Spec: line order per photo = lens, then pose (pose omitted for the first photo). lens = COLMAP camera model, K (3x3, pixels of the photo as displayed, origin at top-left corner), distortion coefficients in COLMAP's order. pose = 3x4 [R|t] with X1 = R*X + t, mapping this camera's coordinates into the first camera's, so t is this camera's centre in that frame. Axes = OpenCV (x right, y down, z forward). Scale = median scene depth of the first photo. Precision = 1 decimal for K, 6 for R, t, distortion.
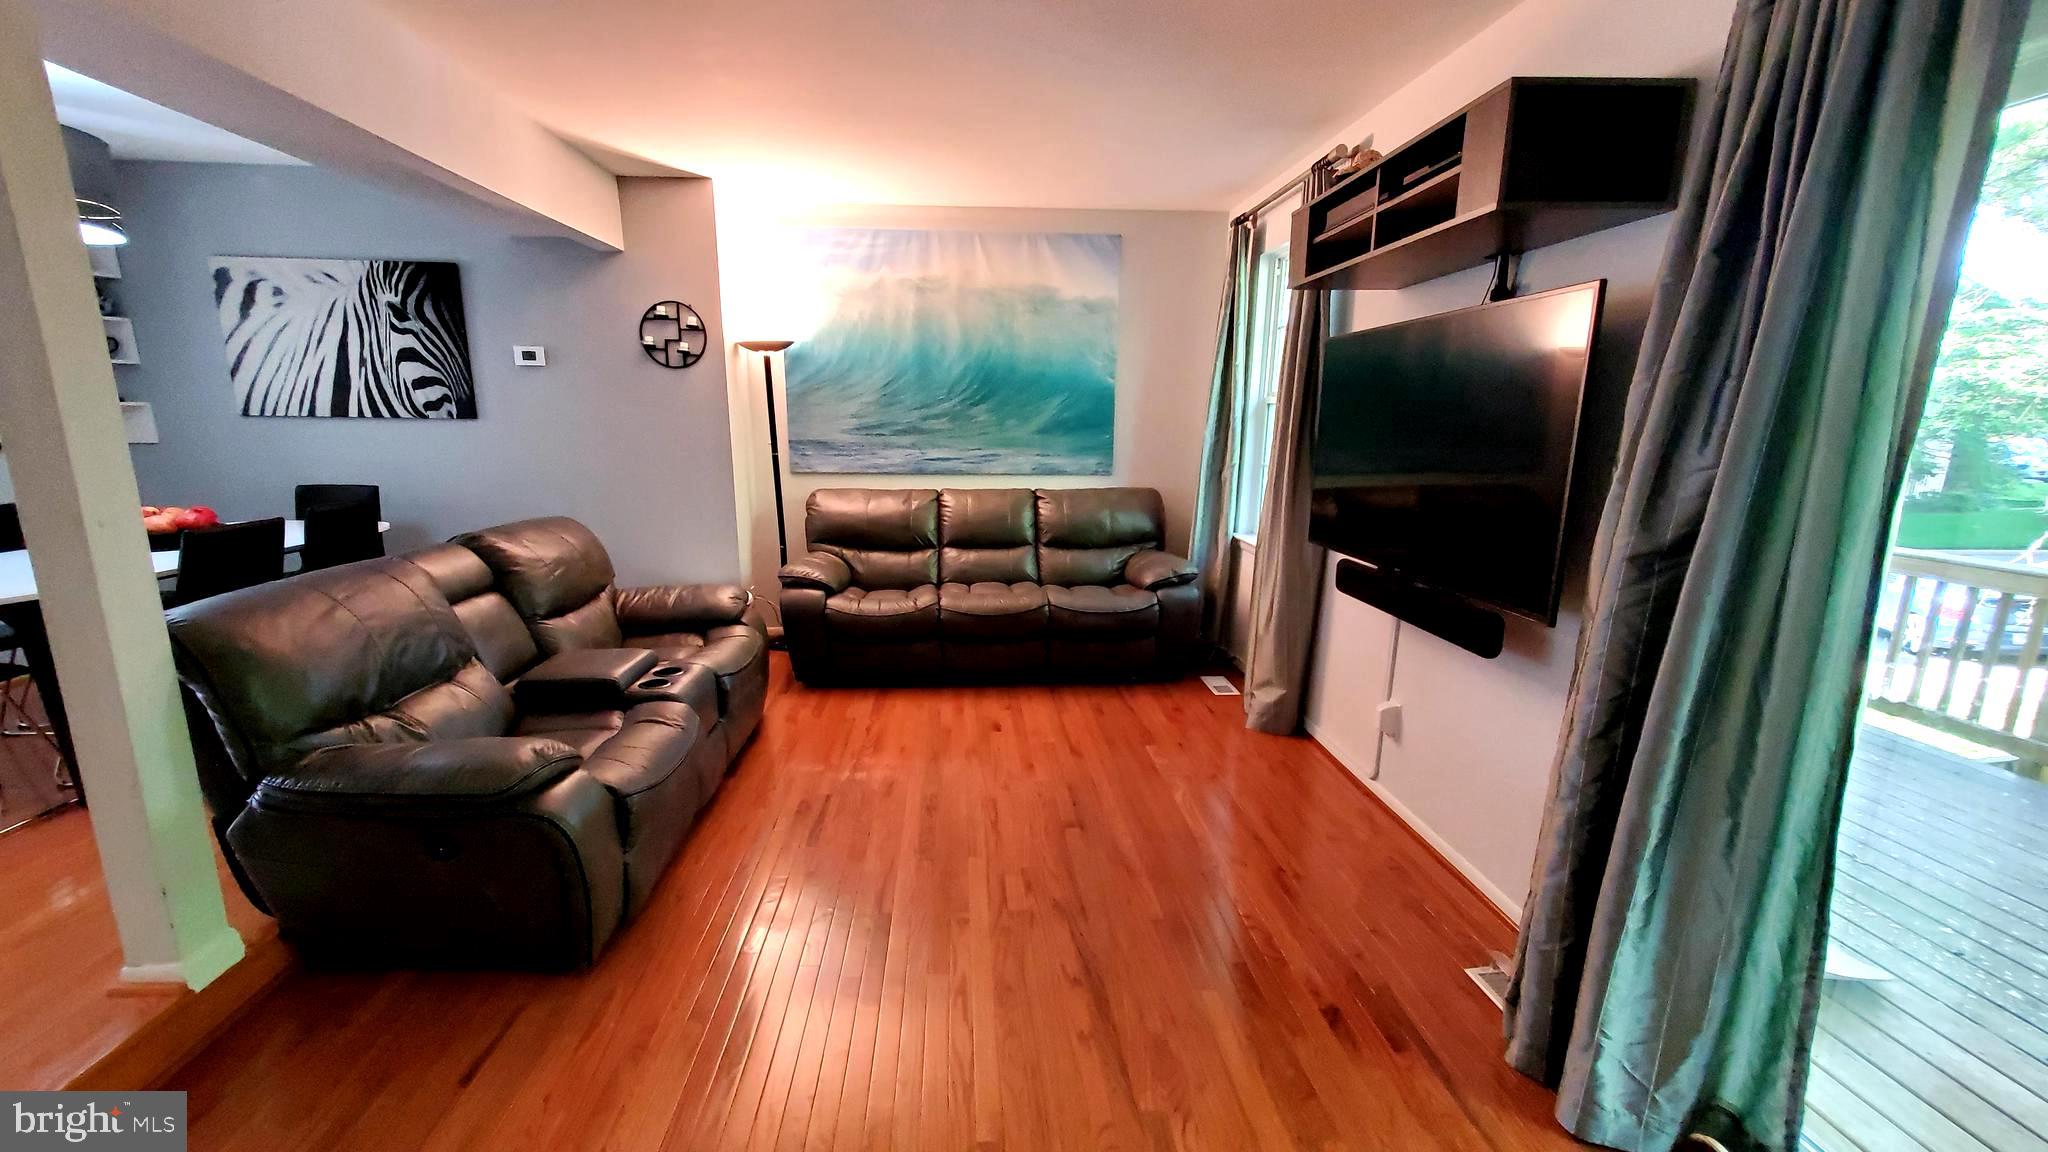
lens RADIAL K [[804.4, 0, 1013.8], [0, 804.4, 589.2], [0, 0, 1]] dist [0.008708, -0.000435]
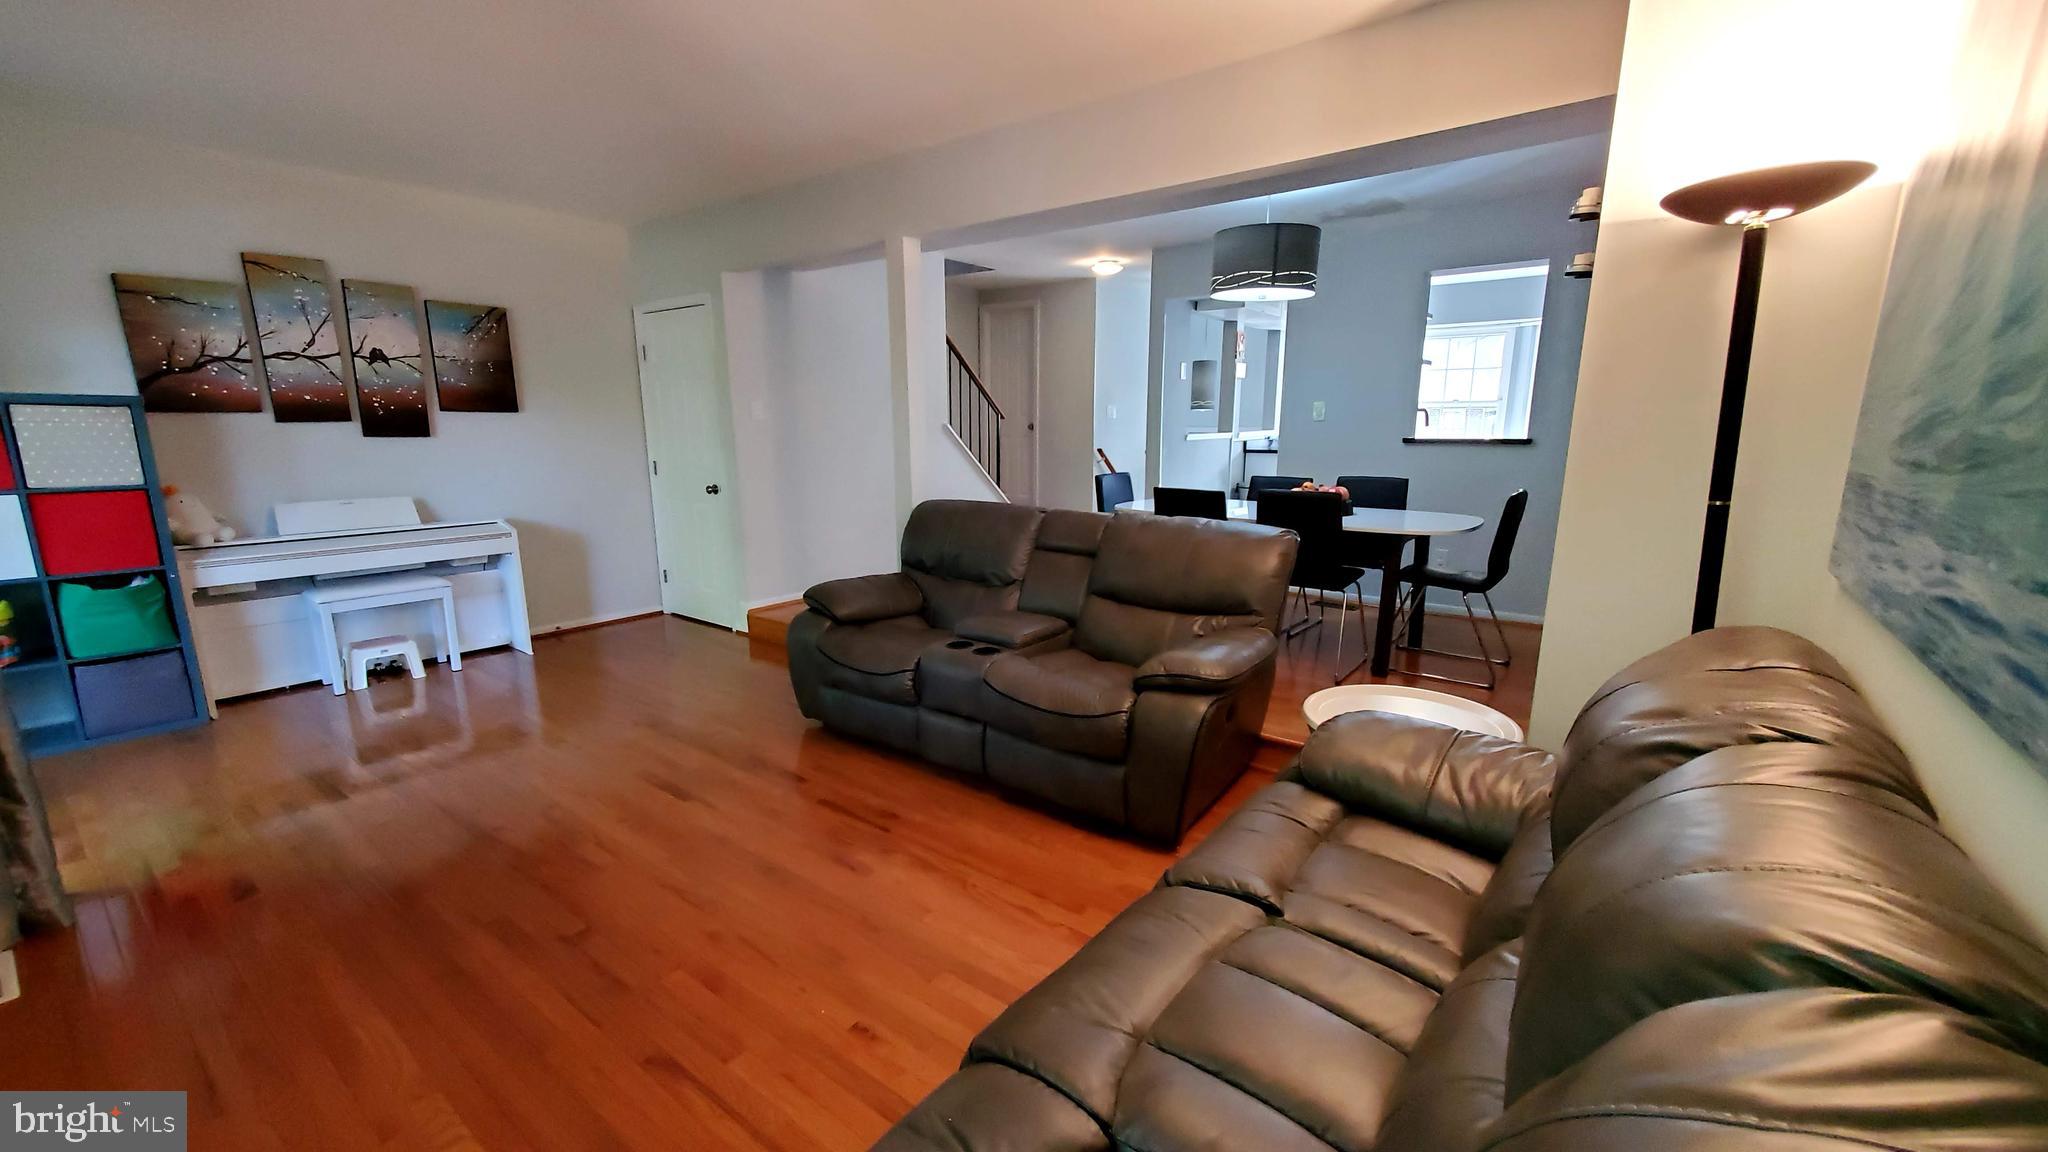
lens RADIAL K [[804.4, 0, 1013.6], [0, 804.4, 592.9], [0, 0, 1]] dist [0.008708, -0.000435]
pose [[-0.665878, 0.148839, -0.731063, 0.210748], [-0.161596, 0.927862, 0.336093, -0.225716], [0.728350, 0.341934, -0.593791, 1.115861]]
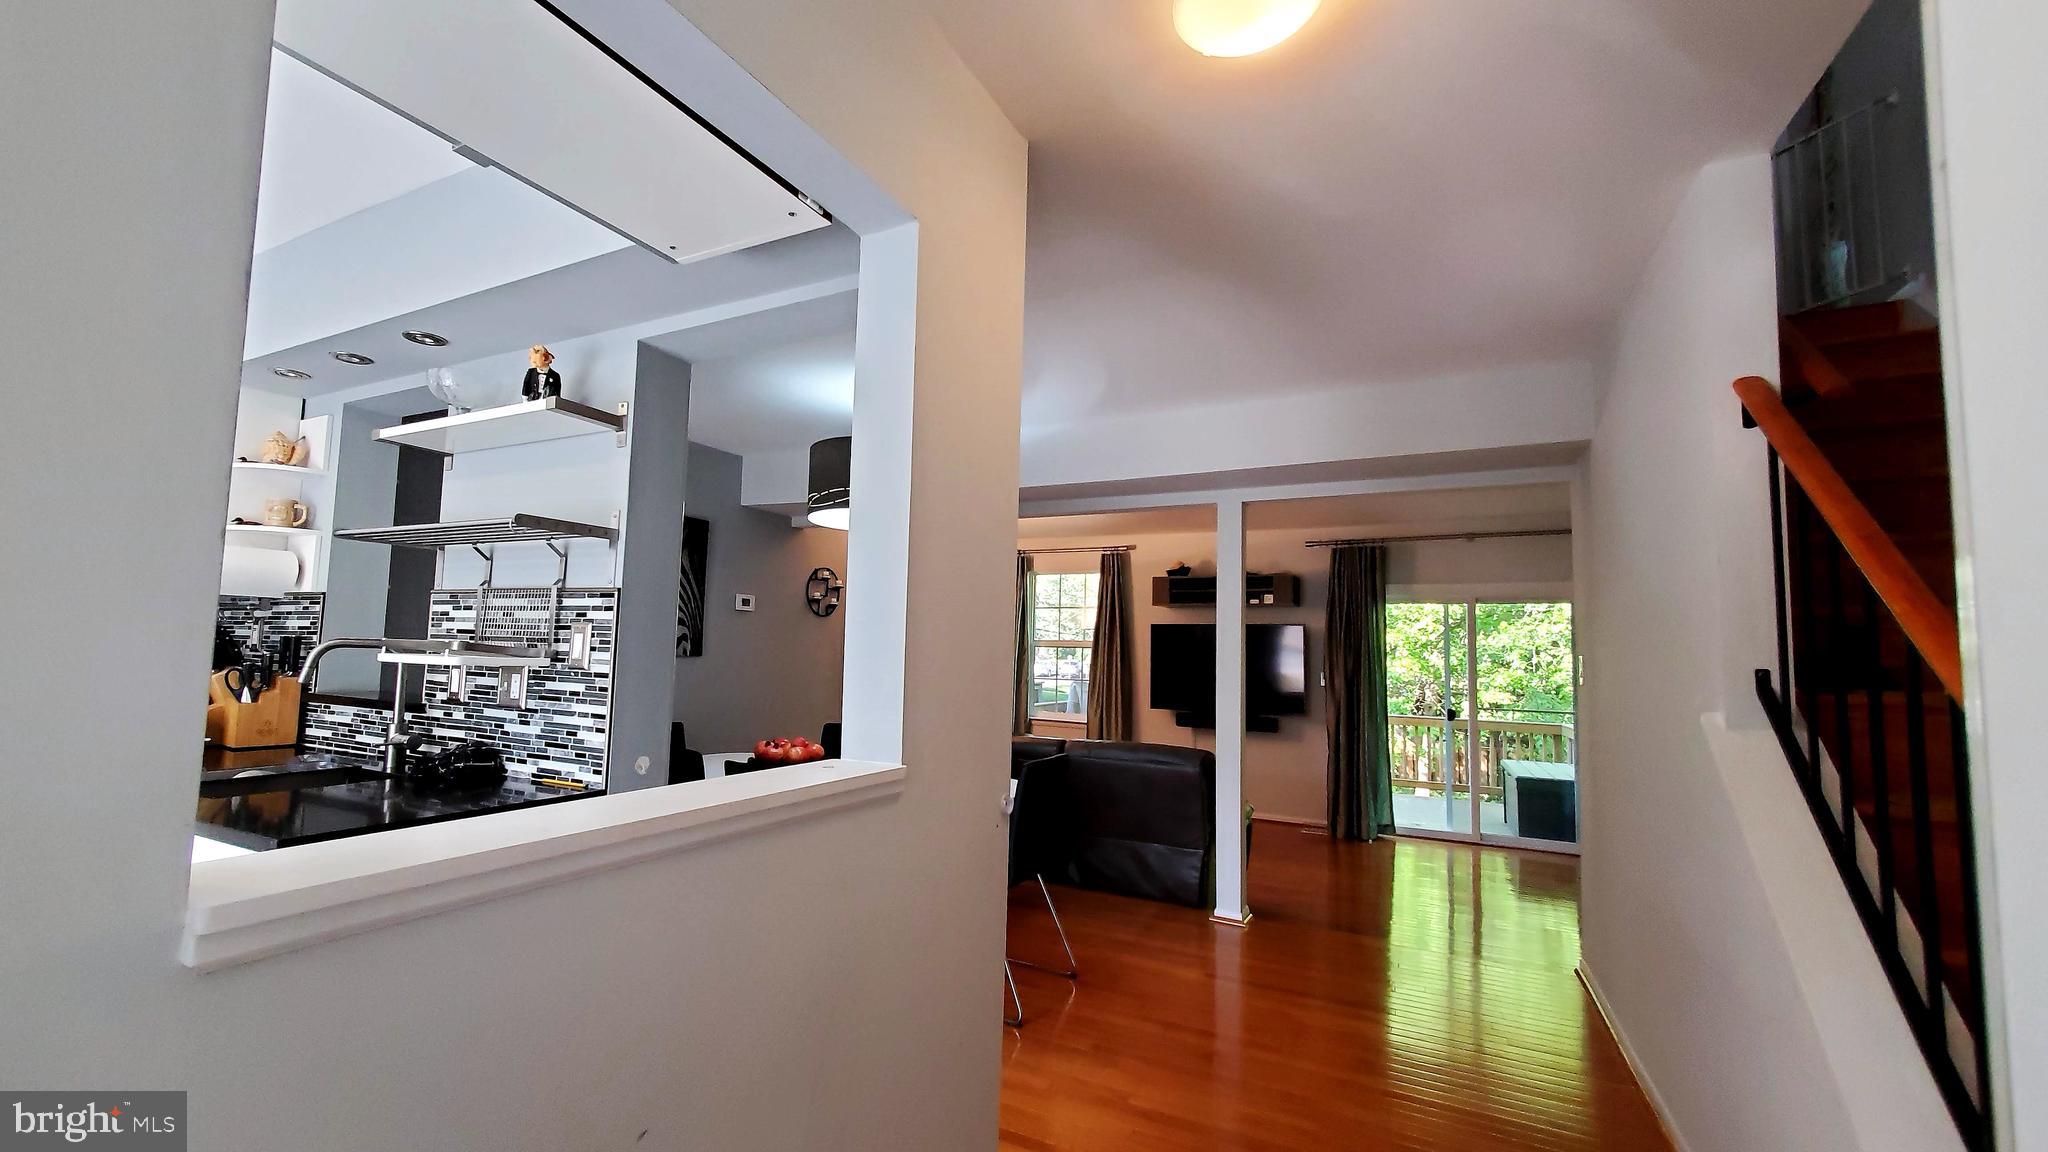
lens RADIAL K [[804.4, 0, 1016.5], [0, 804.4, 593.4], [0, 0, 1]] dist [0.008708, -0.000435]
pose [[0.504988, 0.063415, 0.860794, -1.399171], [0.164216, 0.972022, -0.167948, -0.043140], [-0.847361, 0.226167, 0.480446, 0.110926]]
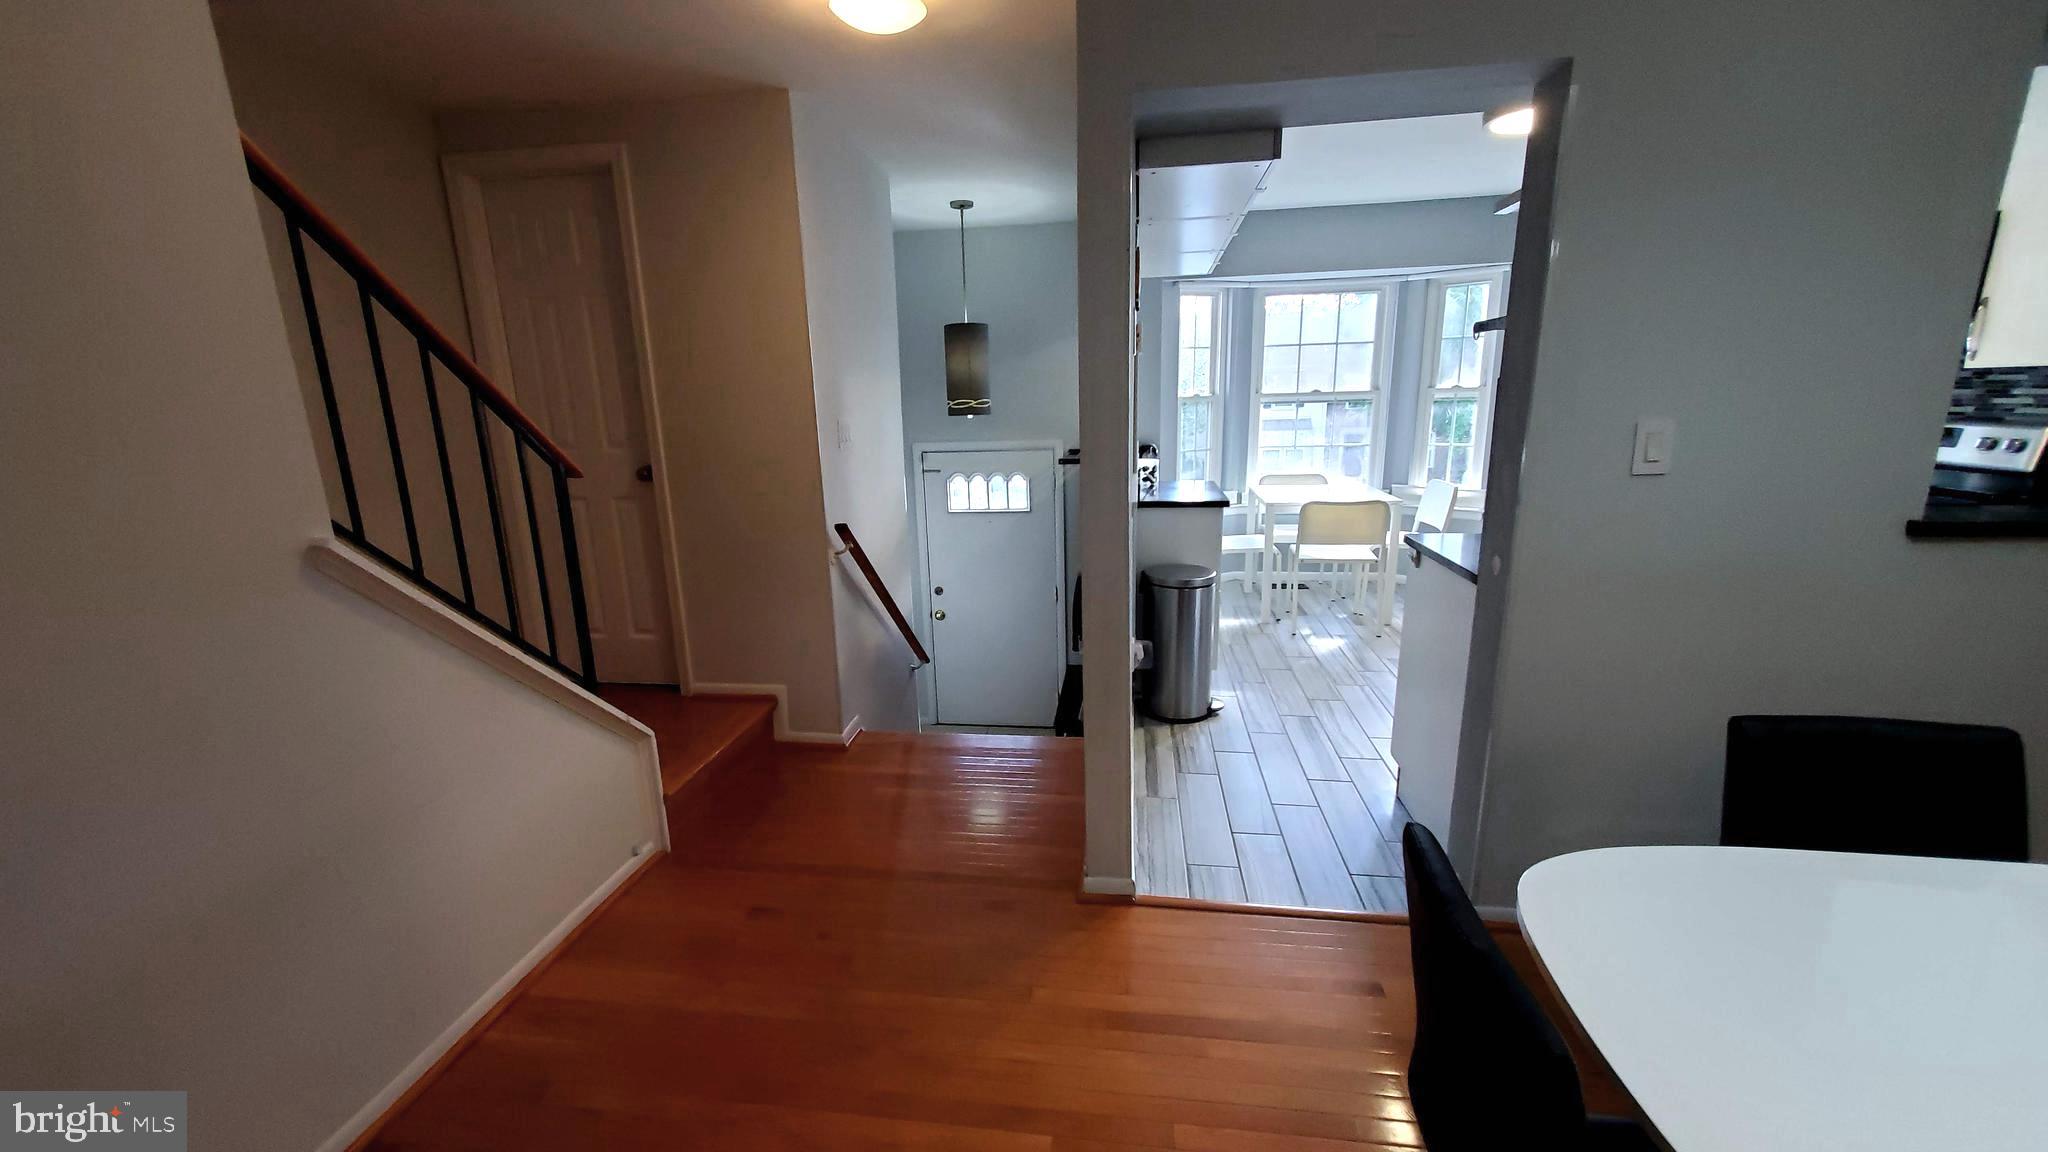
lens RADIAL K [[804.4, 0, 1003.9], [0, 804.4, 592.5], [0, 0, 1]] dist [0.008708, -0.000435]
pose [[-0.217527, 0.225051, -0.949755, -0.575210], [-0.181860, 0.946671, 0.265973, -0.120314], [0.958962, 0.230579, -0.164998, 0.371331]]
